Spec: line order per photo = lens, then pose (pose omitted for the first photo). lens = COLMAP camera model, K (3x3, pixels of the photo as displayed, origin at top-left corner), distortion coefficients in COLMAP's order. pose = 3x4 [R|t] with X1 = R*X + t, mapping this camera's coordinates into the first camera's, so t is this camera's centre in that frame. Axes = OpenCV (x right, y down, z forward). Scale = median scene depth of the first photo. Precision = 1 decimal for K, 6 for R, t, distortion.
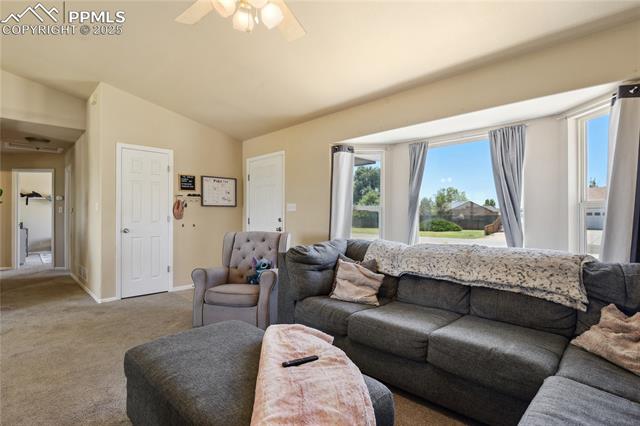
lens RADIAL K [[314.2, 0, 317.7], [0, 314.2, 214.1], [0, 0, 1]] dist [-0.008963, 0.002007]
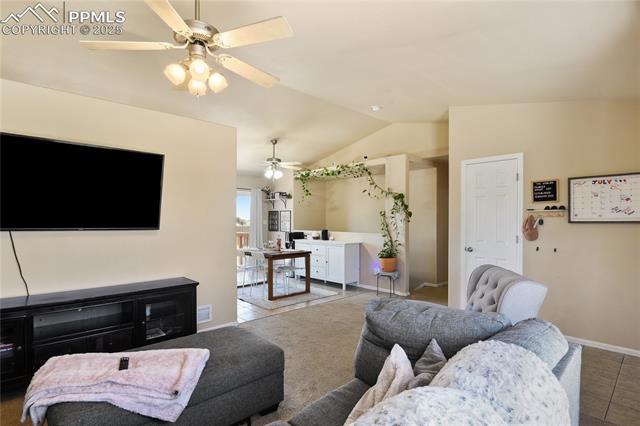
lens RADIAL K [[314.2, 0, 315.8], [0, 314.2, 218.4], [0, 0, 1]] dist [-0.008963, 0.002007]
pose [[-0.030988, -0.002753, -0.999516, 0.330091], [0.006547, 0.999974, -0.002958, -0.037740], [0.999498, -0.006635, -0.030970, 0.487294]]
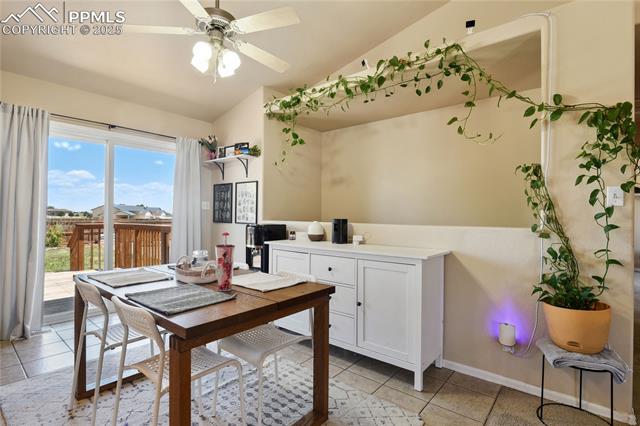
lens RADIAL K [[314.2, 0, 320.1], [0, 314.2, 213.4], [0, 0, 1]] dist [-0.008963, 0.002007]
pose [[0.105086, 0.001817, -0.994461, -0.506758], [-0.004031, 0.999991, 0.001401, -0.001198], [0.994455, 0.003861, 0.105093, 0.378358]]
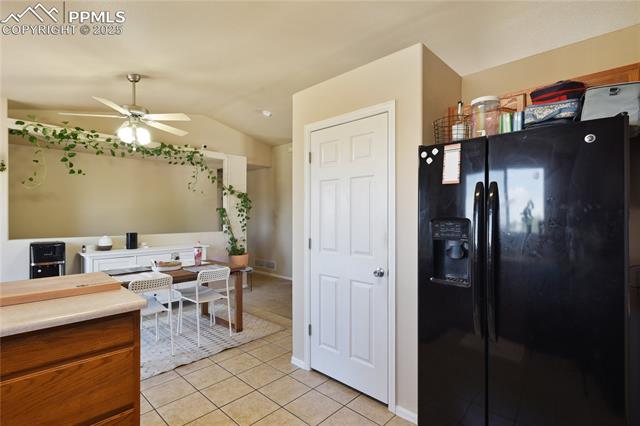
lens RADIAL K [[314.2, 0, 314.5], [0, 314.2, 214.7], [0, 0, 1]] dist [-0.008963, 0.002007]
pose [[0.999261, 0.000248, 0.038441, -0.604508], [-0.000289, 0.999999, 0.001064, -0.045556], [-0.038441, -0.001074, 0.999260, -0.483176]]
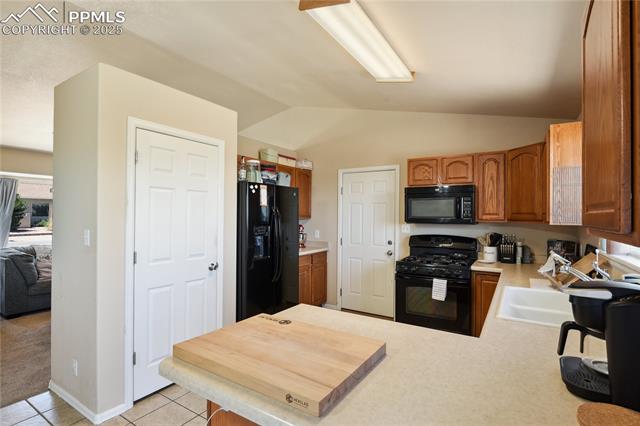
lens RADIAL K [[314.2, 0, 319.6], [0, 314.2, 214.5], [0, 0, 1]] dist [-0.008963, 0.002007]
pose [[-0.240302, 0.000687, 0.970698, -1.174863], [-0.012219, 0.999918, -0.003733, -0.062924], [-0.970621, -0.012758, -0.240274, -0.043211]]
